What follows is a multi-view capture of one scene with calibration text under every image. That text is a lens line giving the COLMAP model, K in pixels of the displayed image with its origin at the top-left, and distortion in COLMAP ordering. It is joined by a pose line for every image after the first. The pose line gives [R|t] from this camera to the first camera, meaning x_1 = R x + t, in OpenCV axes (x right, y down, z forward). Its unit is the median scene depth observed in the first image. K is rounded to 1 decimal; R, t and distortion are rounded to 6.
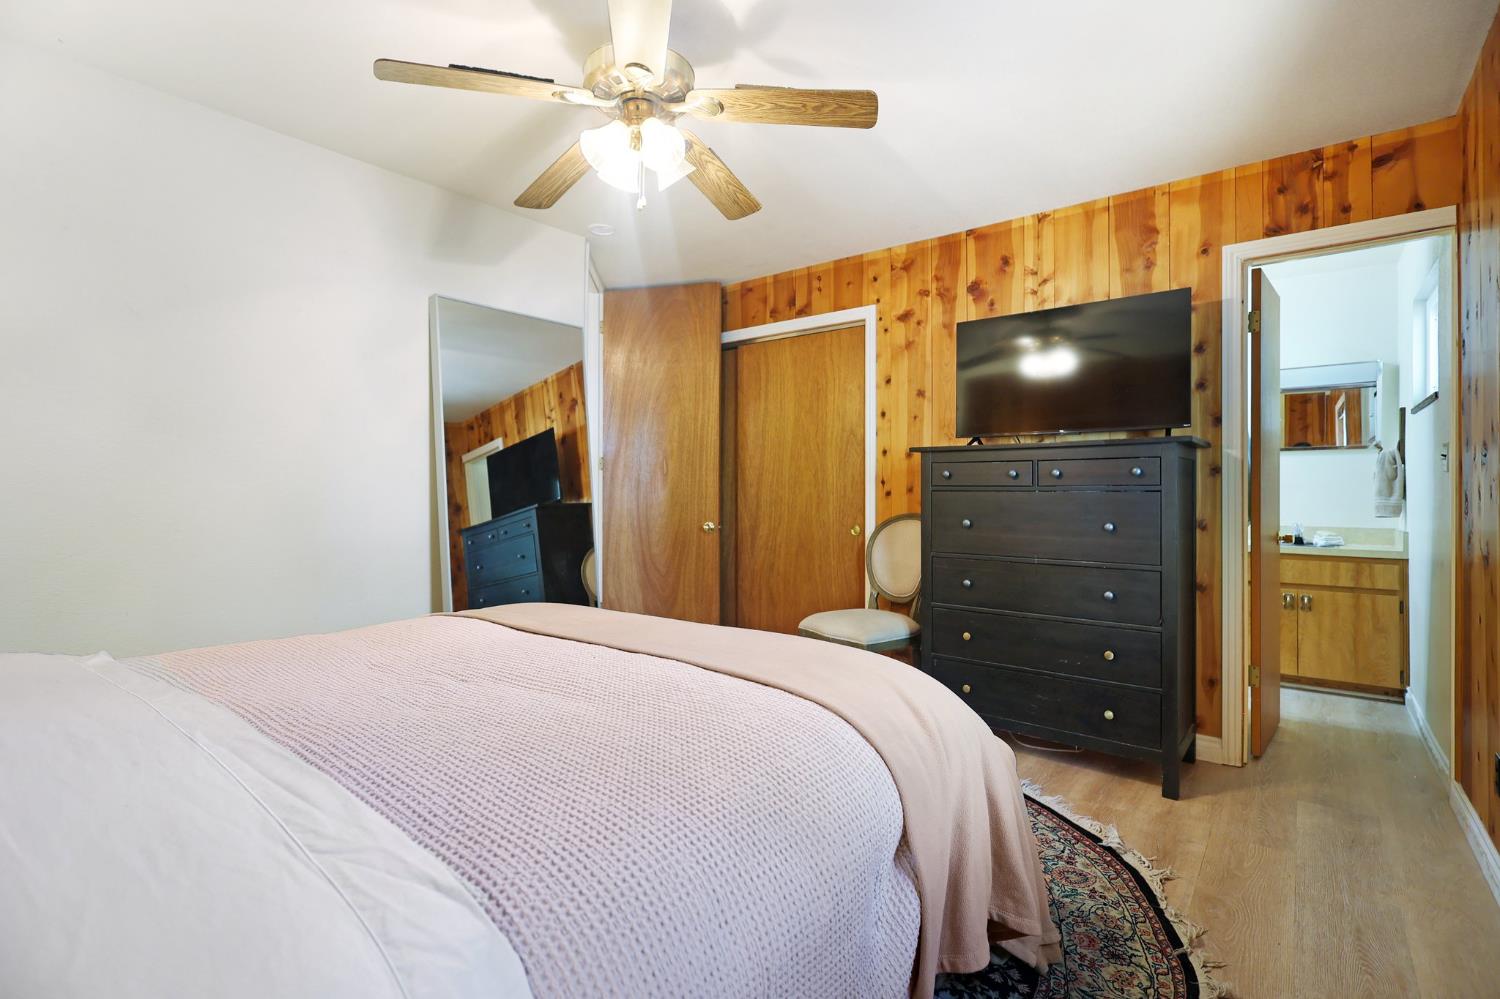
lens RADIAL K [[684.0, 0, 751.3], [0, 684.0, 505.2], [0, 0, 1]] dist [0.000455, 0.000521]
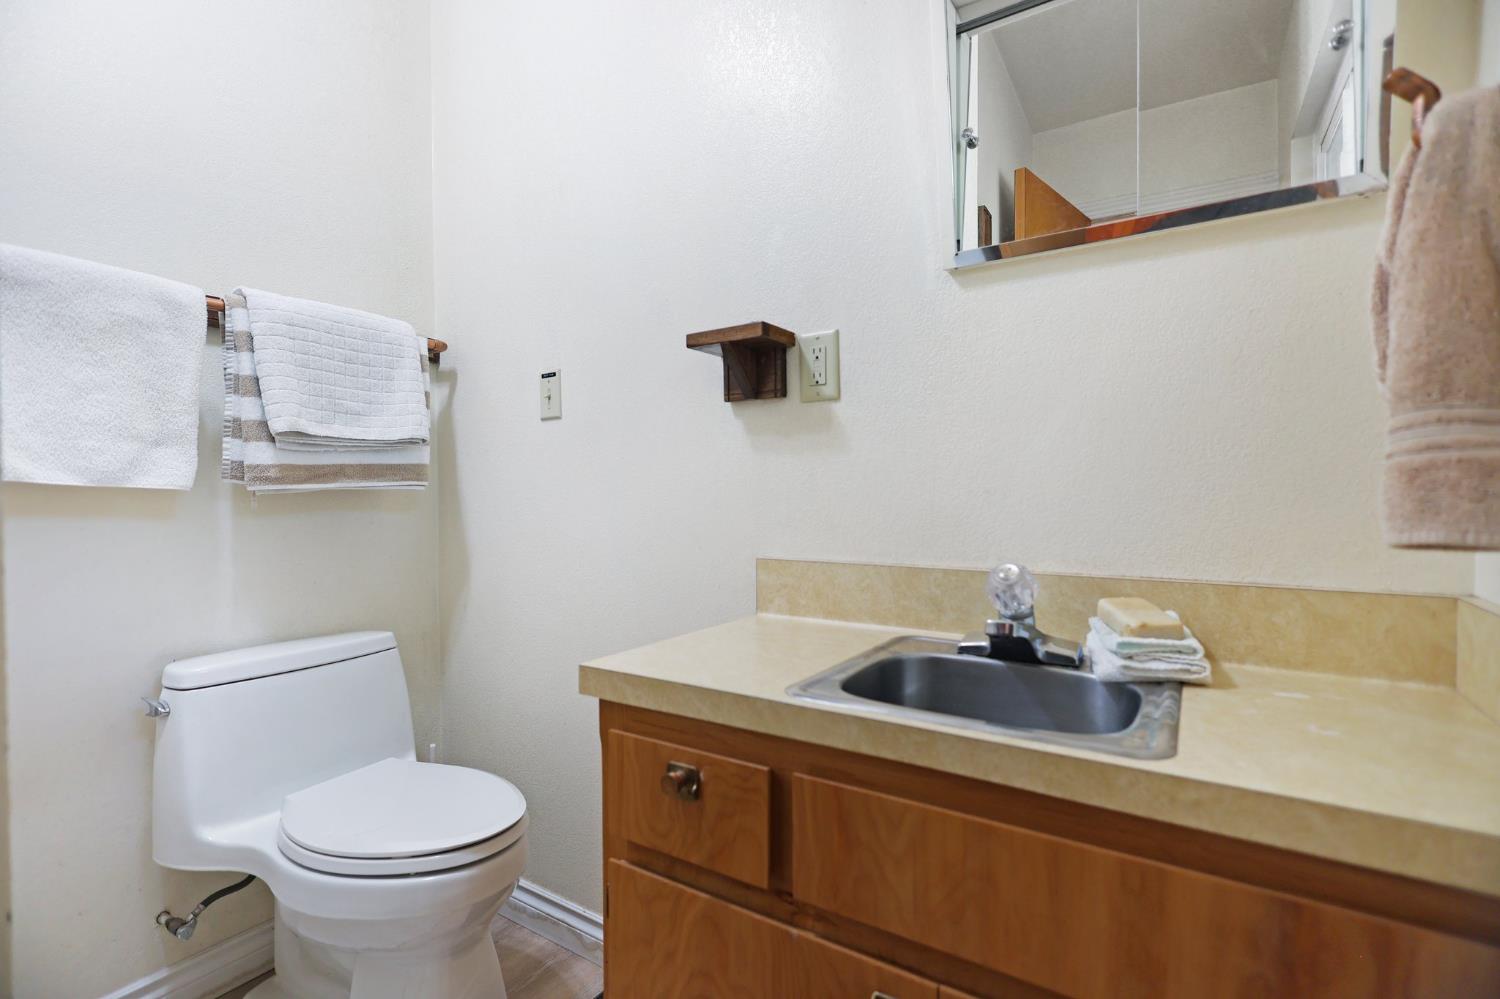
lens RADIAL K [[684.0, 0, 751.3], [0, 684.0, 505.2], [0, 0, 1]] dist [0.000455, 0.000521]
pose [[0.995585, -0.002198, 0.093840, 0.720205], [0.002007, 0.999996, 0.002137, 0.007236], [-0.093844, -0.001939, 0.995585, 0.821620]]
